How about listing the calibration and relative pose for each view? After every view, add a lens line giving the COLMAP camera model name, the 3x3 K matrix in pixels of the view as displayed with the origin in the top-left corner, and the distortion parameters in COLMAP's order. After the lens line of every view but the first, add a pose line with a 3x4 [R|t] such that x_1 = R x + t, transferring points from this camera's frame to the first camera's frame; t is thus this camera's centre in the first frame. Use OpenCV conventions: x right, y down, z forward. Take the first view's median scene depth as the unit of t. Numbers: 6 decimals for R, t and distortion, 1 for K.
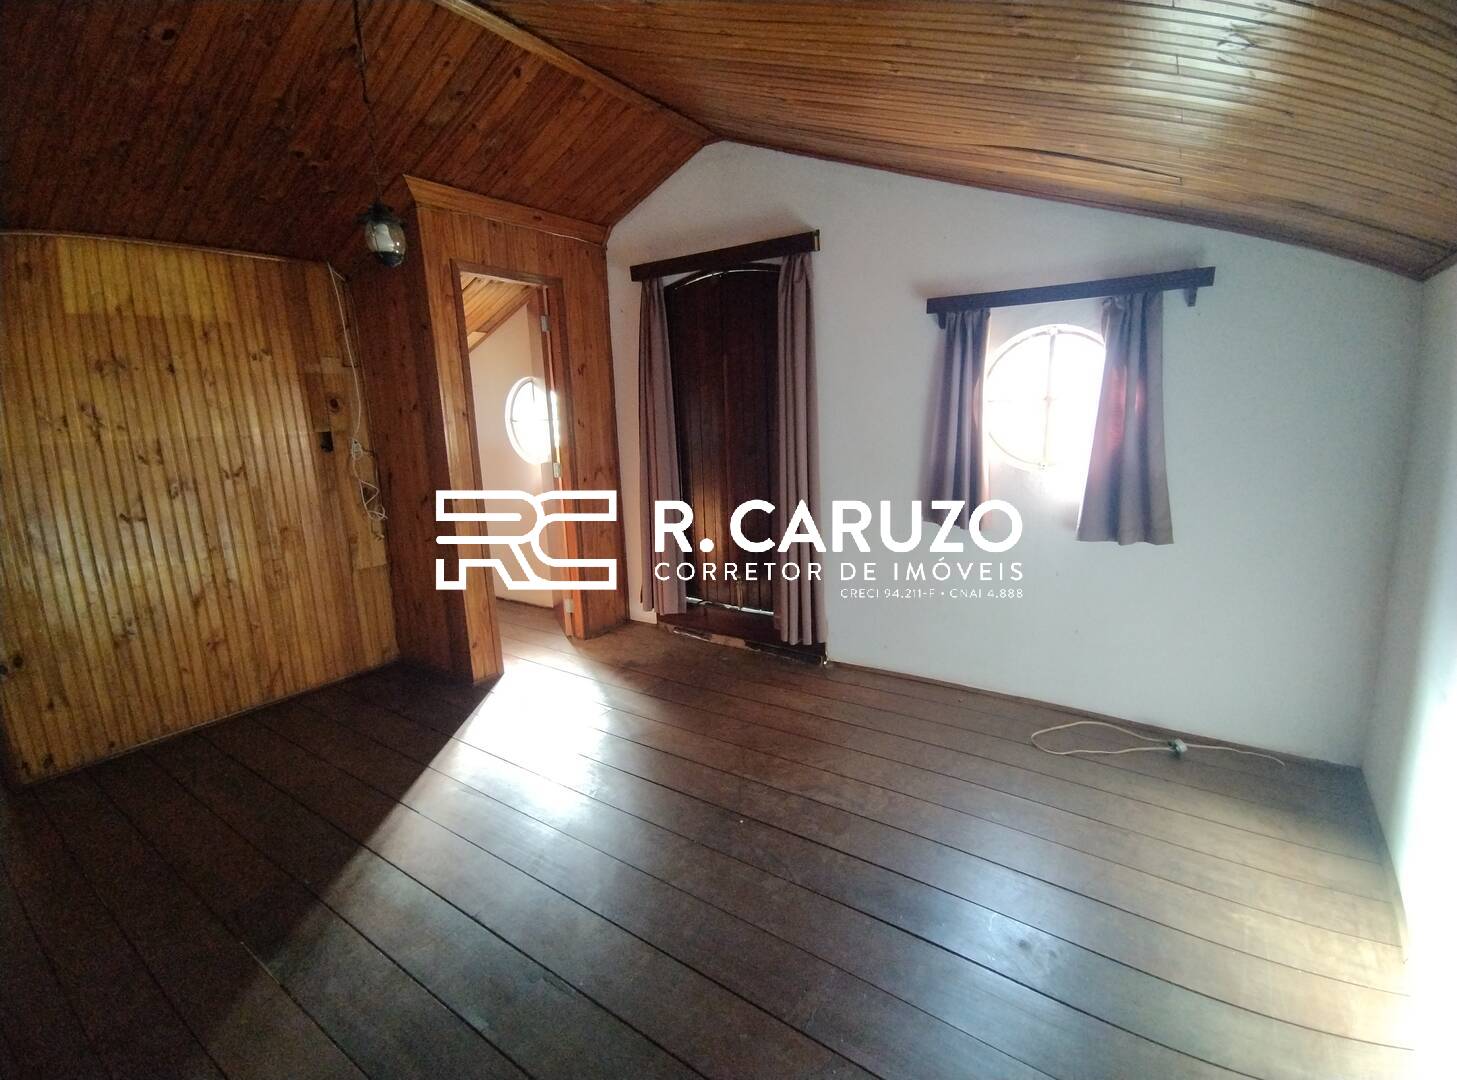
lens RADIAL K [[658.4, 0, 726.3], [0, 658.4, 546.8], [0, 0, 1]] dist [-0.009442, 0.000134]
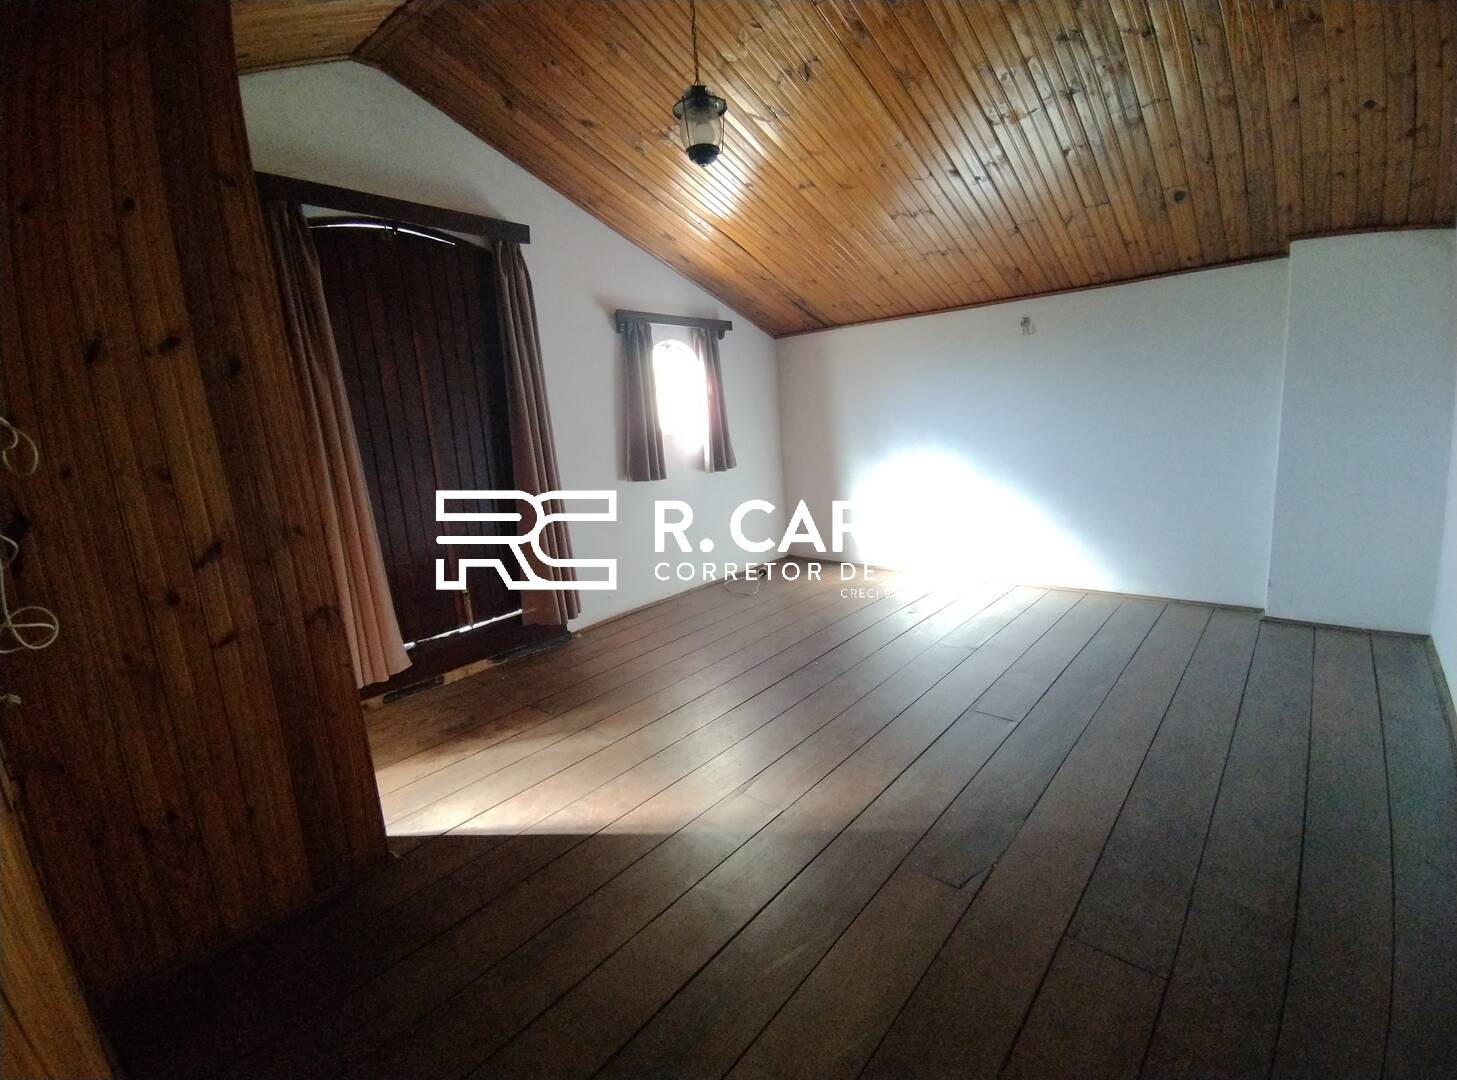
lens RADIAL K [[658.4, 0, 726.3], [0, 658.4, 546.8], [0, 0, 1]] dist [-0.009442, 0.000134]
pose [[0.104397, -0.174881, 0.979039, -1.017420], [0.261351, 0.954644, 0.142655, -0.055021], [-0.959582, 0.240980, 0.145367, 0.704678]]
